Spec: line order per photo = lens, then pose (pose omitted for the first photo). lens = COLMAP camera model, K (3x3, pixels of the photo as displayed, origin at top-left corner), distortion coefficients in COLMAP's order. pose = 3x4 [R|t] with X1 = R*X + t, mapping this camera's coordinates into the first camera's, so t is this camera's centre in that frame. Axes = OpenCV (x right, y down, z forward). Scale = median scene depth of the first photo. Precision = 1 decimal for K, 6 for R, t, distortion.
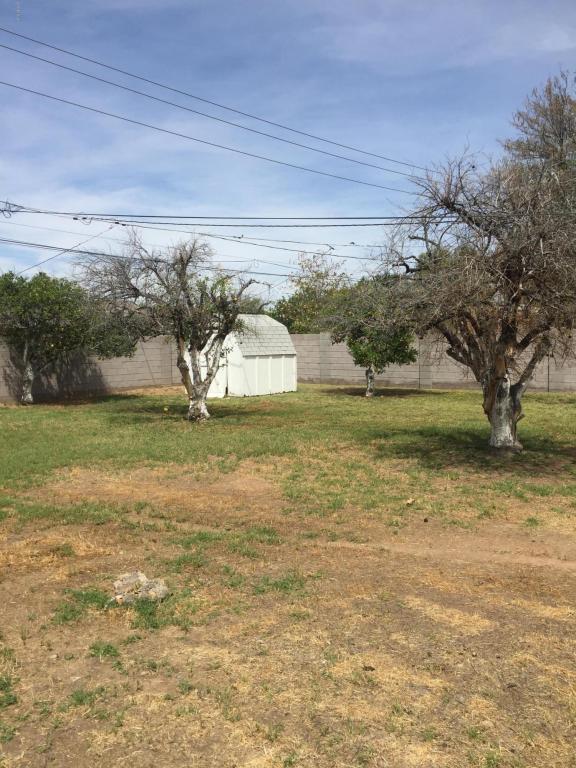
lens RADIAL K [[654.7, 0, 285.9], [0, 654.7, 387.4], [0, 0, 1]] dist [0.072280, -0.082296]
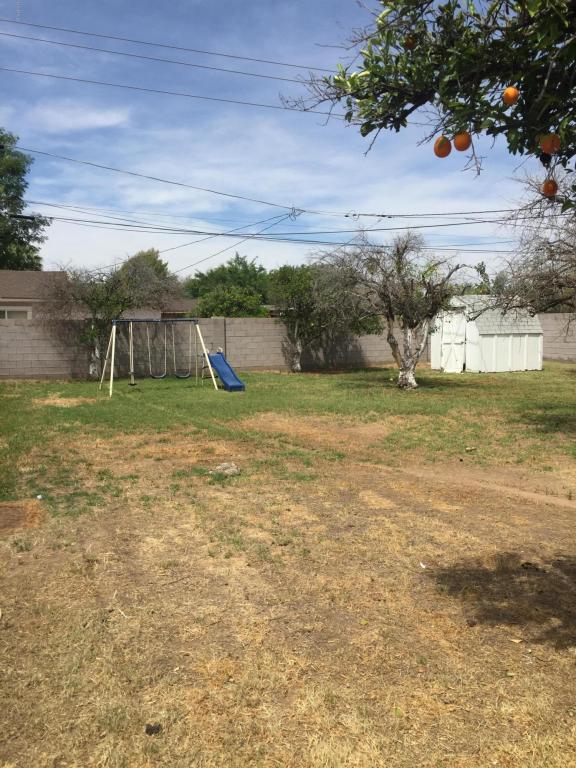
lens RADIAL K [[654.7, 0, 295.5], [0, 654.7, 384.1], [0, 0, 1]] dist [0.072280, -0.082296]
pose [[0.885651, 0.043783, -0.462282, 0.223788], [-0.032676, 0.998953, 0.032012, 0.011351], [0.463200, -0.013246, 0.886155, -0.119197]]
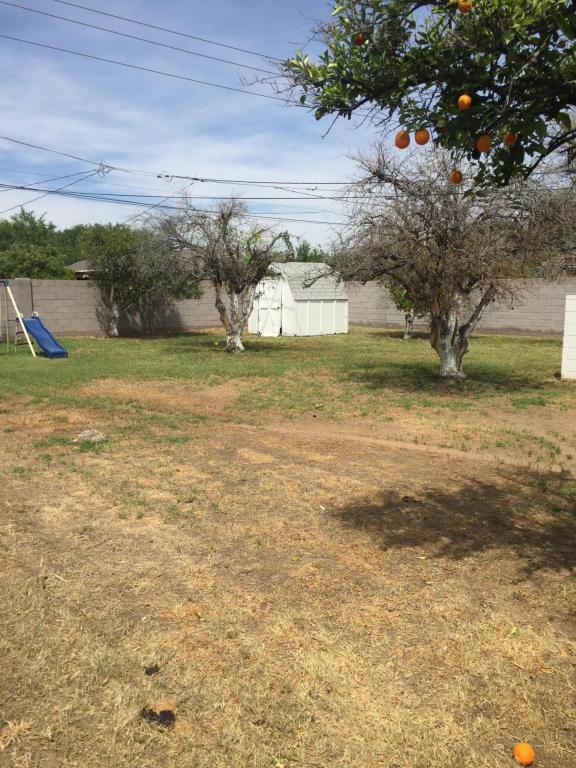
lens RADIAL K [[654.7, 0, 293.8], [0, 654.7, 381.5], [0, 0, 1]] dist [0.072280, -0.082296]
pose [[0.984230, 0.037014, -0.172979, 0.177876], [-0.024777, 0.997070, 0.072373, 0.013657], [0.175151, -0.066946, 0.982263, -0.157785]]
